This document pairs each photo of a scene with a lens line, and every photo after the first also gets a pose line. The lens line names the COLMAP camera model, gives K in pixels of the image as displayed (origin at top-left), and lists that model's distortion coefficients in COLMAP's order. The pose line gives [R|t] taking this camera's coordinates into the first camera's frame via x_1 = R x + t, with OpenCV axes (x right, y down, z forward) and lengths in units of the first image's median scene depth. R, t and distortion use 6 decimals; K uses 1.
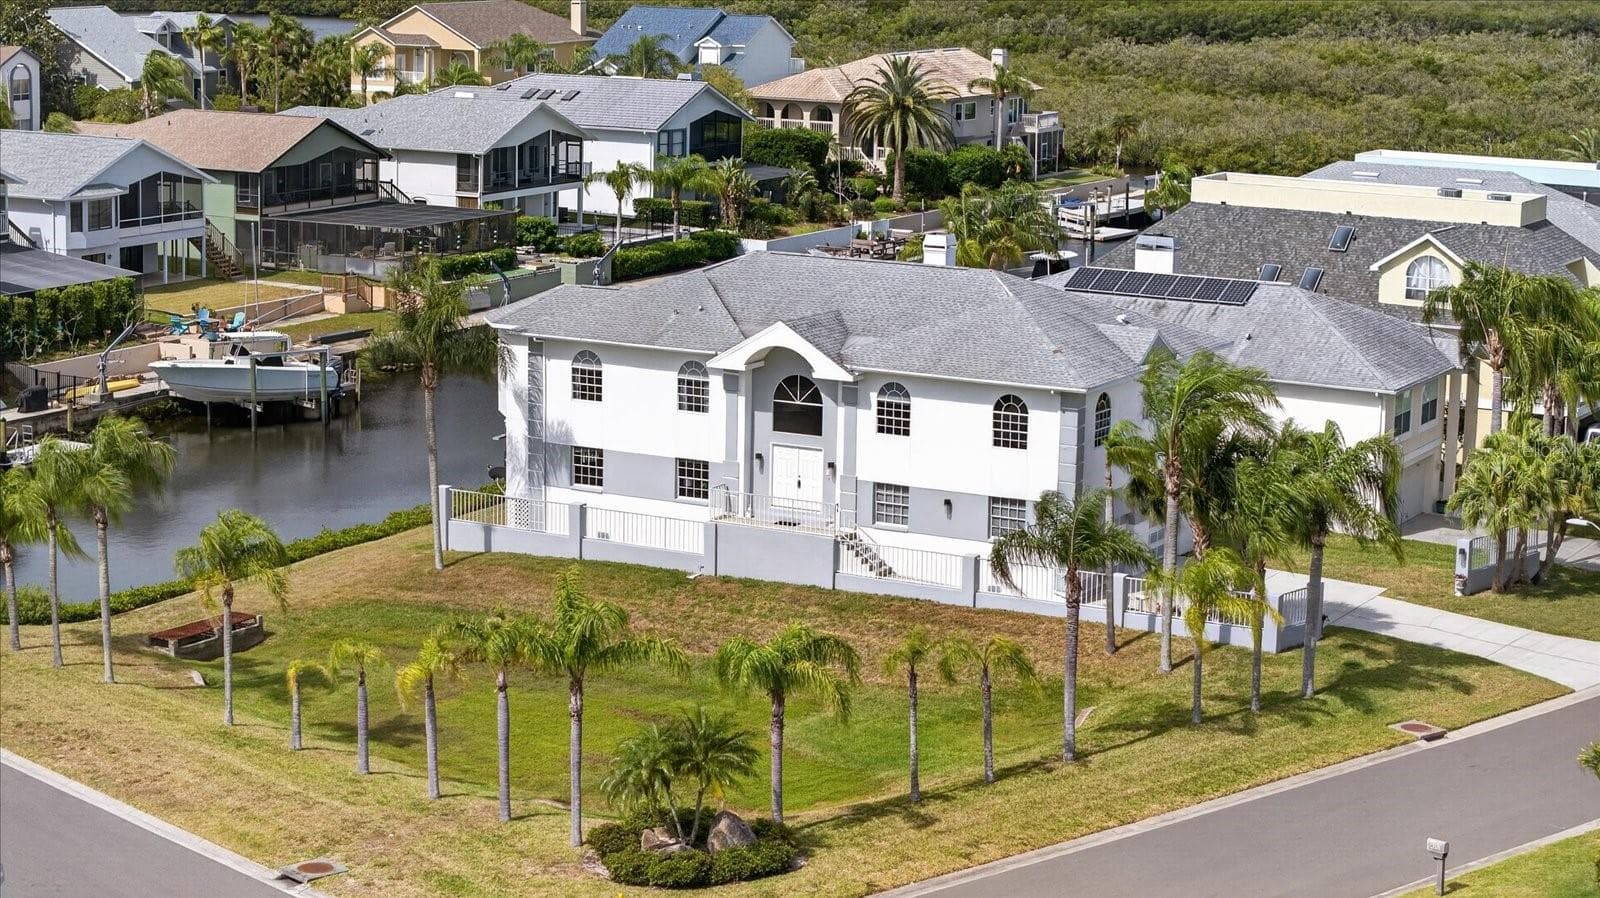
lens RADIAL K [[3398.3, 0, 800.0], [0, 3398.3, 449.0], [0, 0, 1]] dist [0.000141, -0.063839]
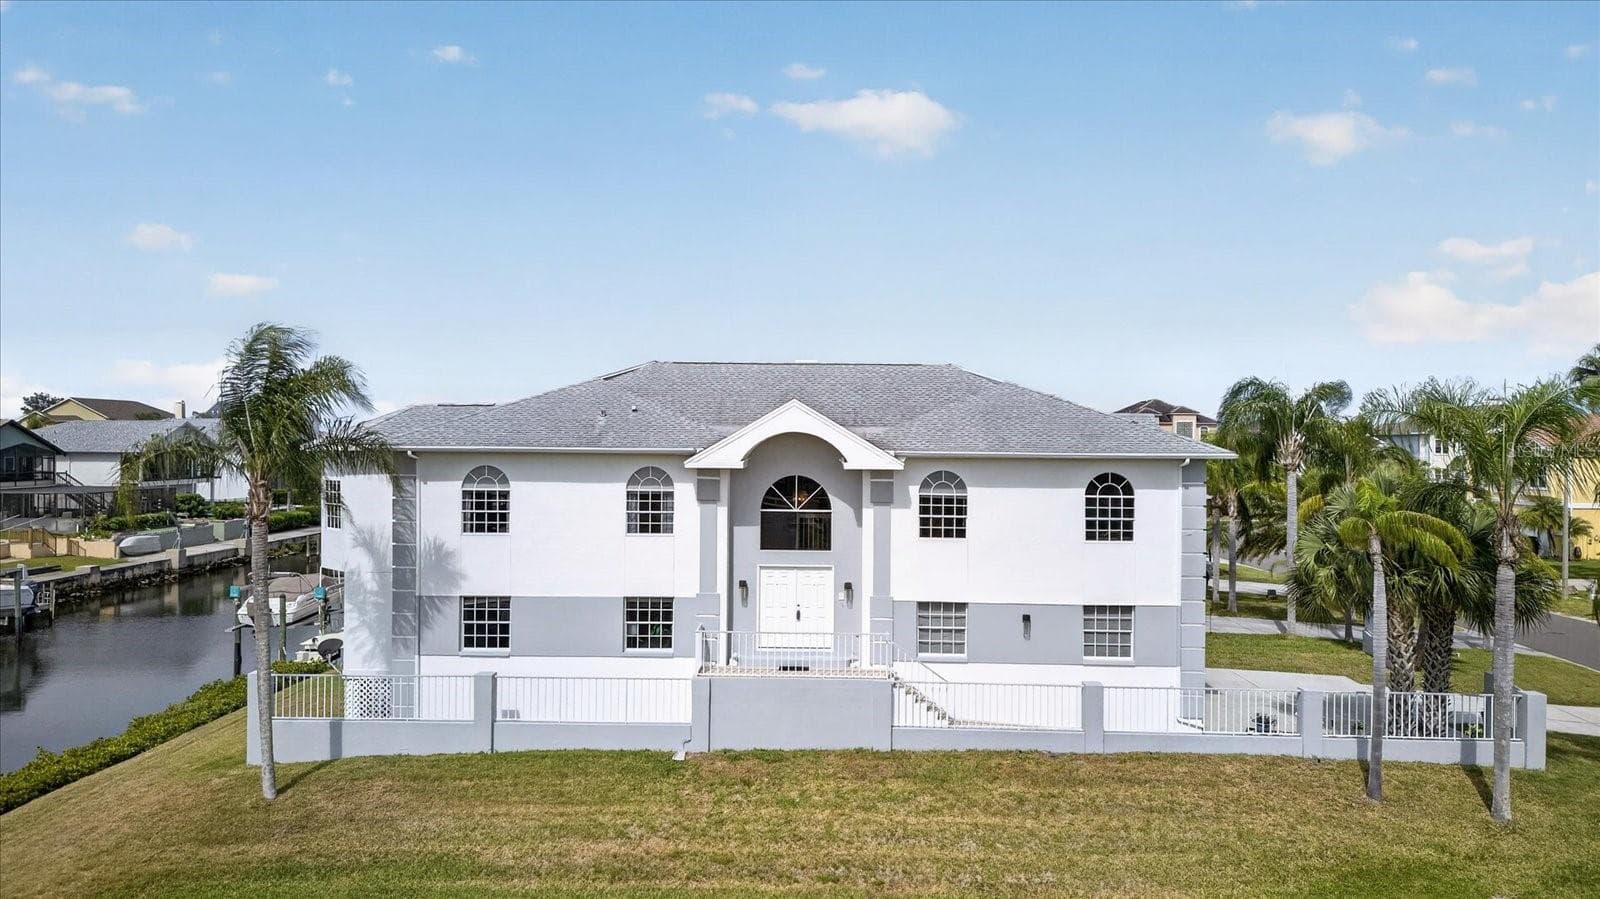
lens RADIAL K [[1136.4, 0, 800.0], [0, 1136.4, 449.5], [0, 0, 1]] dist [0.092828, -0.075365]
pose [[0.890727, -0.015035, 0.454289, -0.117994], [0.088597, 0.986026, -0.141080, 0.009579], [-0.445820, 0.165913, 0.879612, 0.759403]]
